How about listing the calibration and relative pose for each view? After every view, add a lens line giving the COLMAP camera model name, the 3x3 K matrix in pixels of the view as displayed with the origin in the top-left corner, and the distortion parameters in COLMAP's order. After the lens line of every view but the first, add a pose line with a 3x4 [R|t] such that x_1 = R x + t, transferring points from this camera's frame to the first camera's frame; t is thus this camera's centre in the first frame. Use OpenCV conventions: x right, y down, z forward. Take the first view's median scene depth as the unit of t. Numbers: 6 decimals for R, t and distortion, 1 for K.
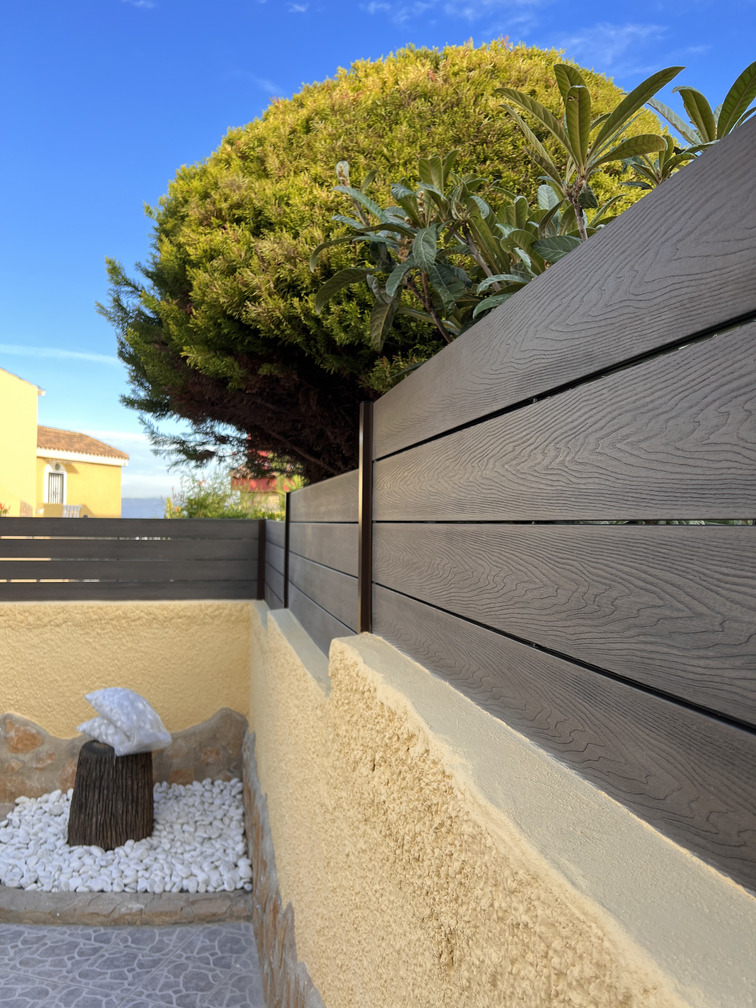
lens RADIAL K [[758.2, 0, 378.0], [0, 758.2, 504.0], [0, 0, 1]] dist [0.070277, -0.075942]
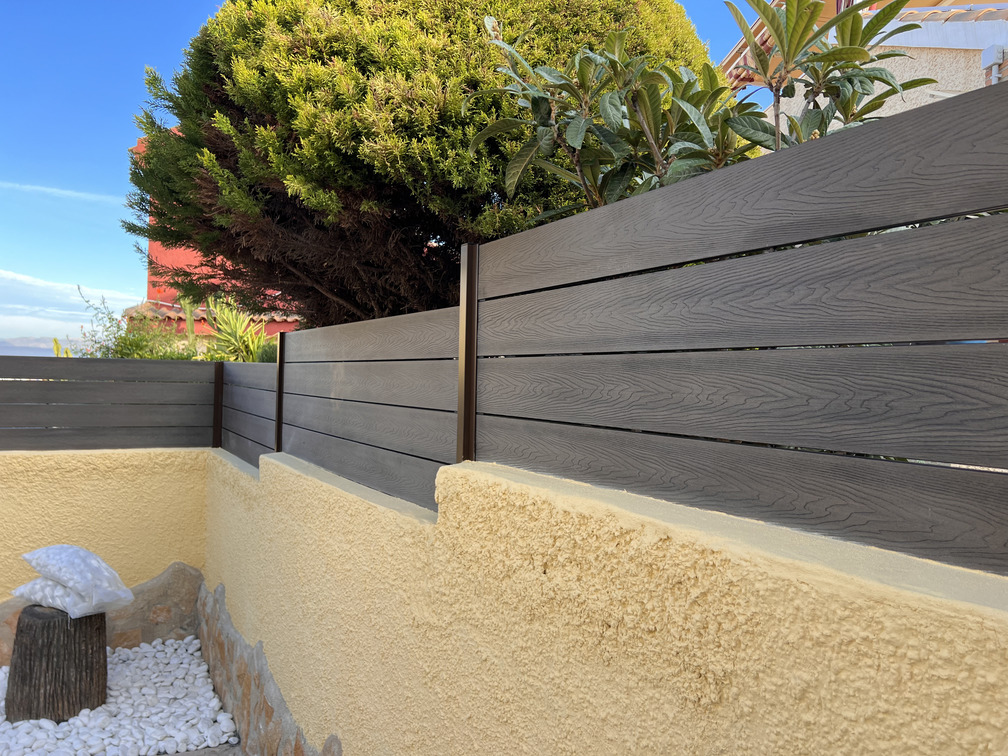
lens RADIAL K [[758.2, 0, 502.8], [0, 758.2, 366.4], [0, 0, 1]] dist [0.070277, -0.075942]
pose [[0.953601, 0.015127, 0.300692, -0.132610], [-0.019487, 0.999744, 0.011507, 0.010884], [-0.300441, -0.016832, 0.953652, -0.013318]]
